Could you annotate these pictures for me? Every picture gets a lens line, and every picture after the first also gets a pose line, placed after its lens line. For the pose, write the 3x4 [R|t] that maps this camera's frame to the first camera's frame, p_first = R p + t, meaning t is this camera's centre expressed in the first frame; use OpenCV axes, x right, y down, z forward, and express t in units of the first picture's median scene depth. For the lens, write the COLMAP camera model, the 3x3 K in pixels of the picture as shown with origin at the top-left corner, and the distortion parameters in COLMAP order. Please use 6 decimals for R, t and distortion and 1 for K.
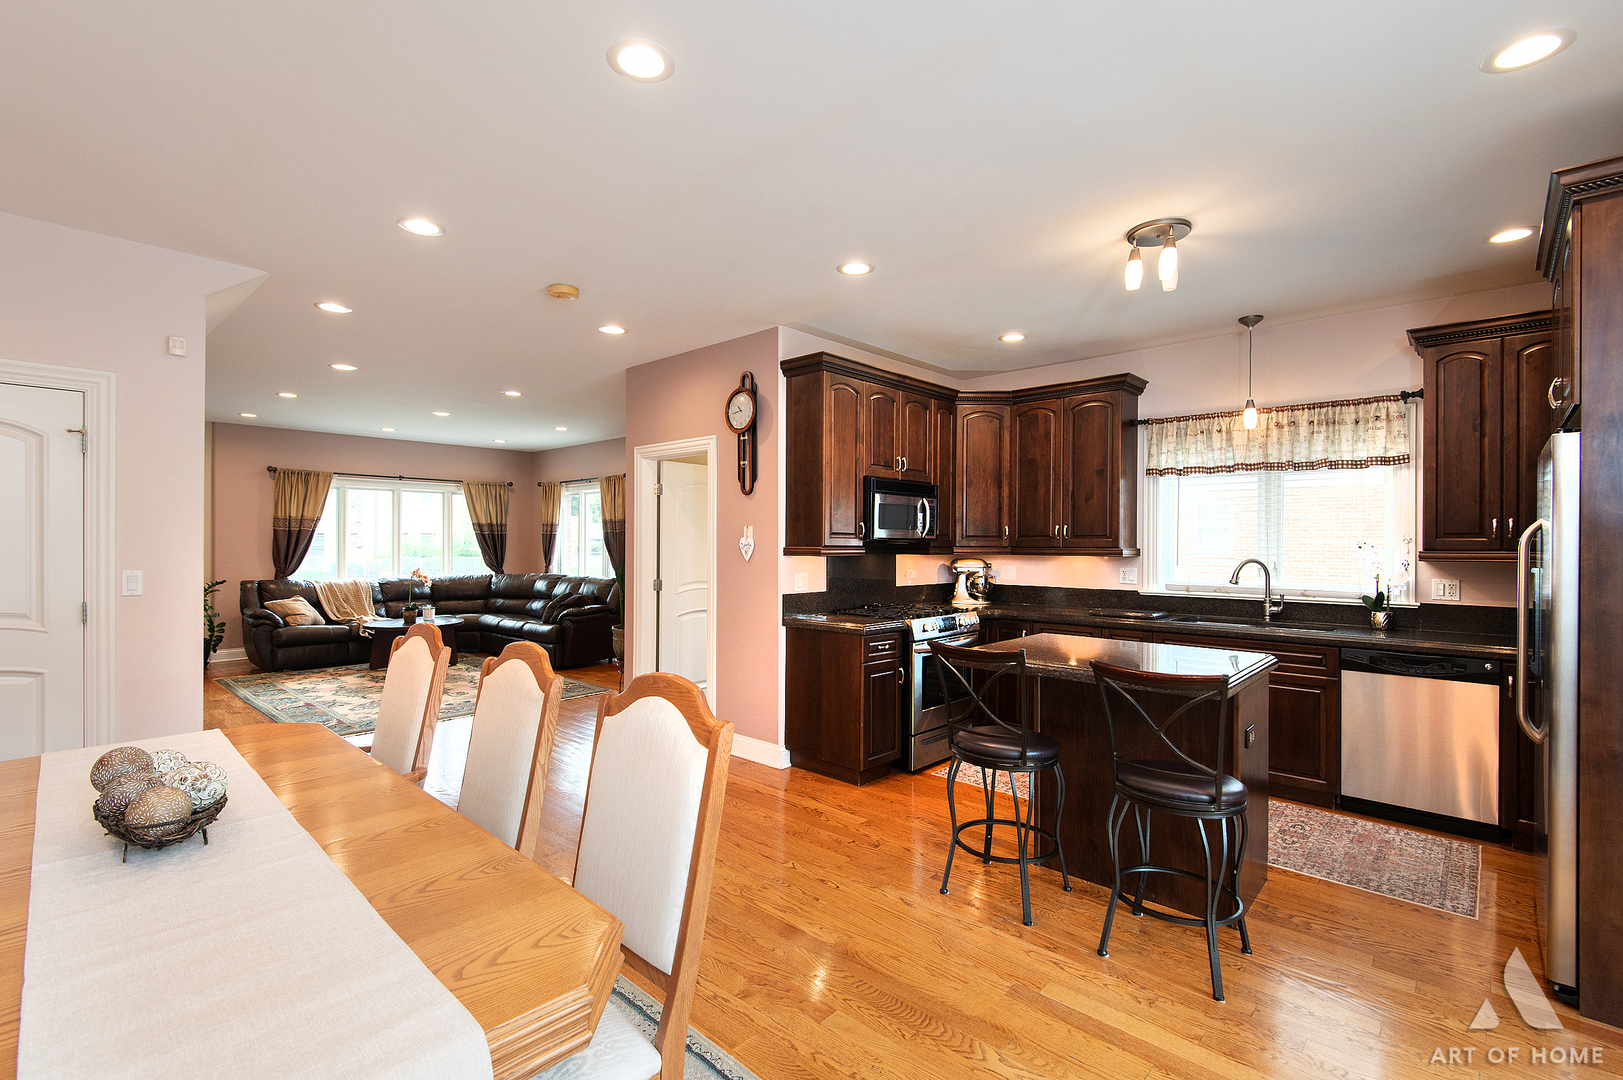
lens RADIAL K [[724.4, 0, 809.3], [0, 724.4, 538.8], [0, 0, 1]] dist [0.014614, -0.007458]
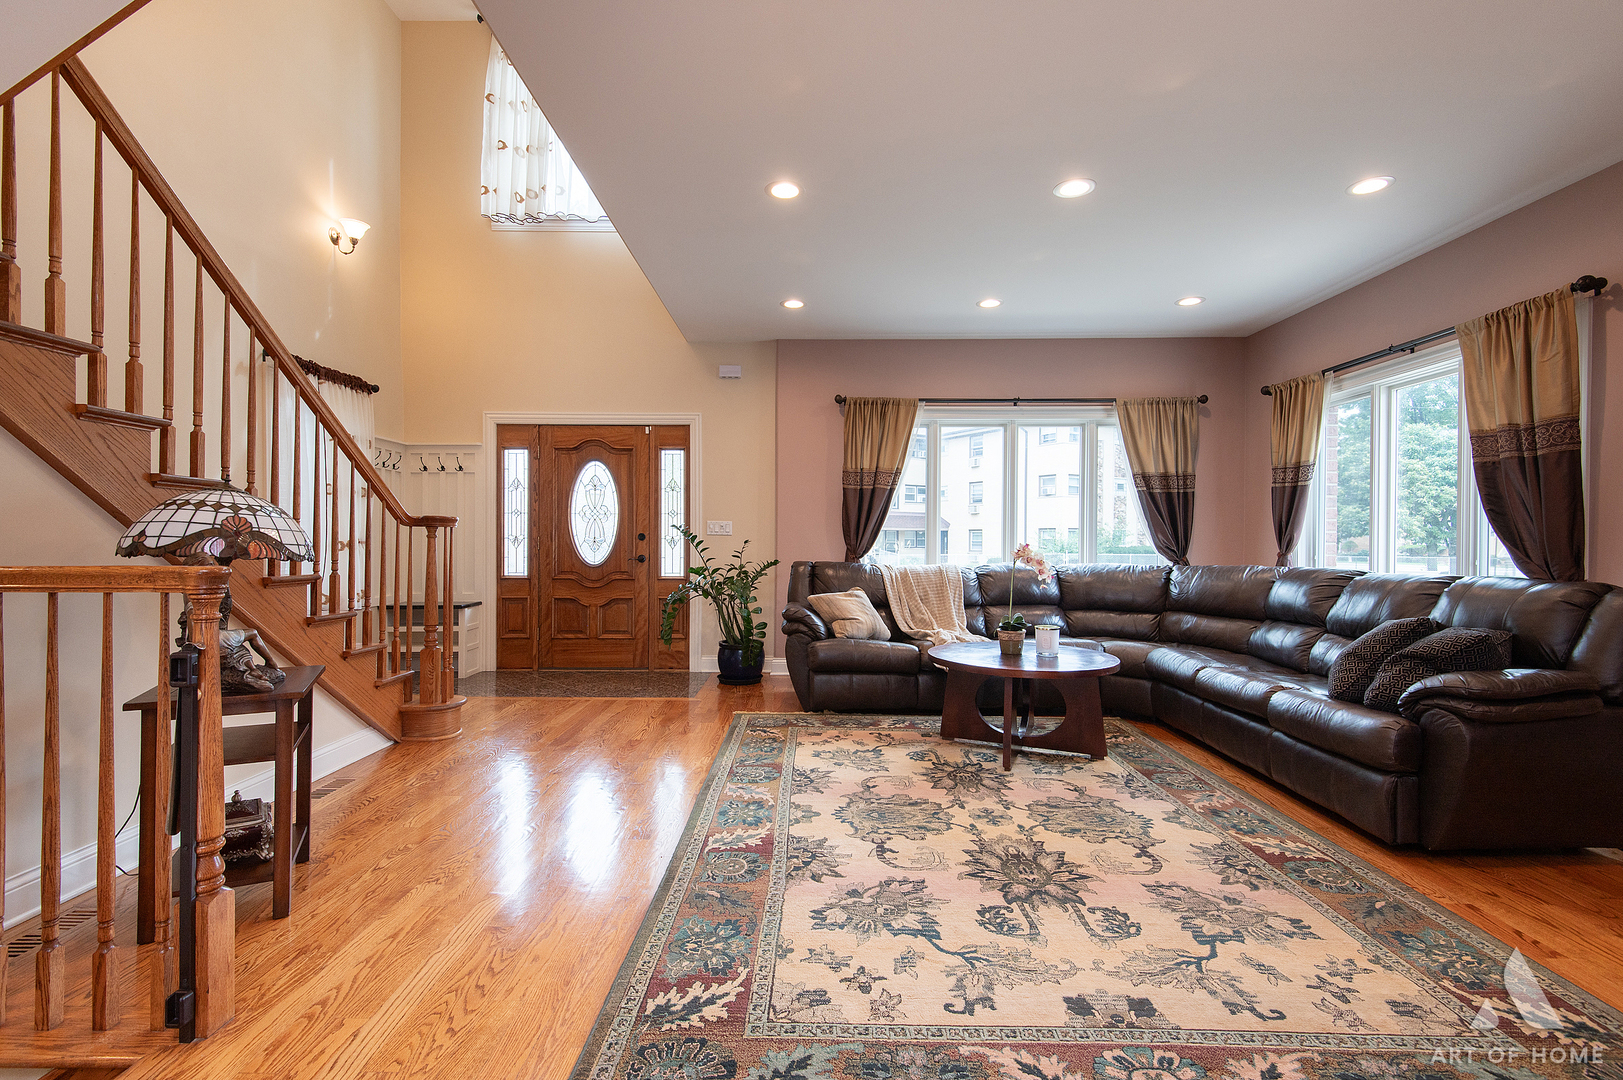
lens RADIAL K [[724.4, 0, 803.7], [0, 724.4, 543.3], [0, 0, 1]] dist [0.014614, -0.007458]
pose [[0.660208, 0.005569, -0.751063, -0.418745], [0.000014, 0.999972, 0.007427, 0.055625], [0.751083, -0.004913, 0.660189, 0.876064]]
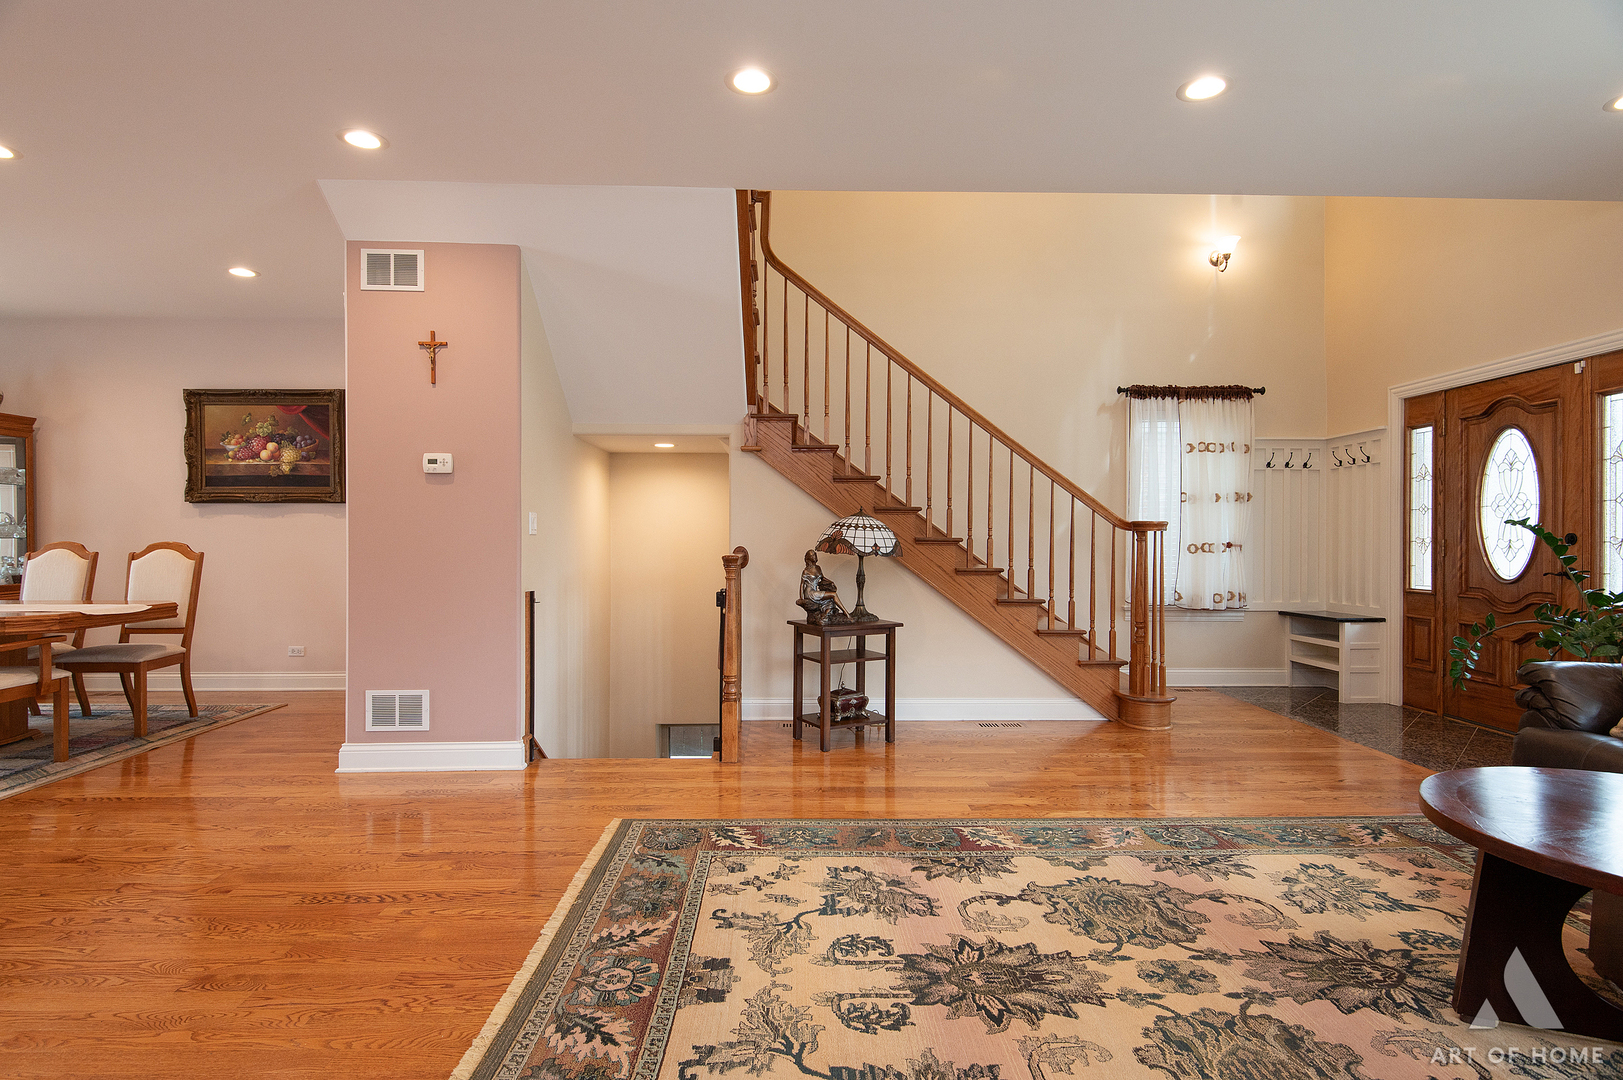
lens RADIAL K [[830.0, 0, 807.2], [0, 830.0, 542.3], [0, 0, 1]] dist [0.005008, -0.011672]
pose [[-0.725655, -0.000246, -0.688058, -0.290348], [-0.000943, 0.999999, 0.000636, 0.057328], [0.688058, 0.001110, -0.725655, 1.811855]]
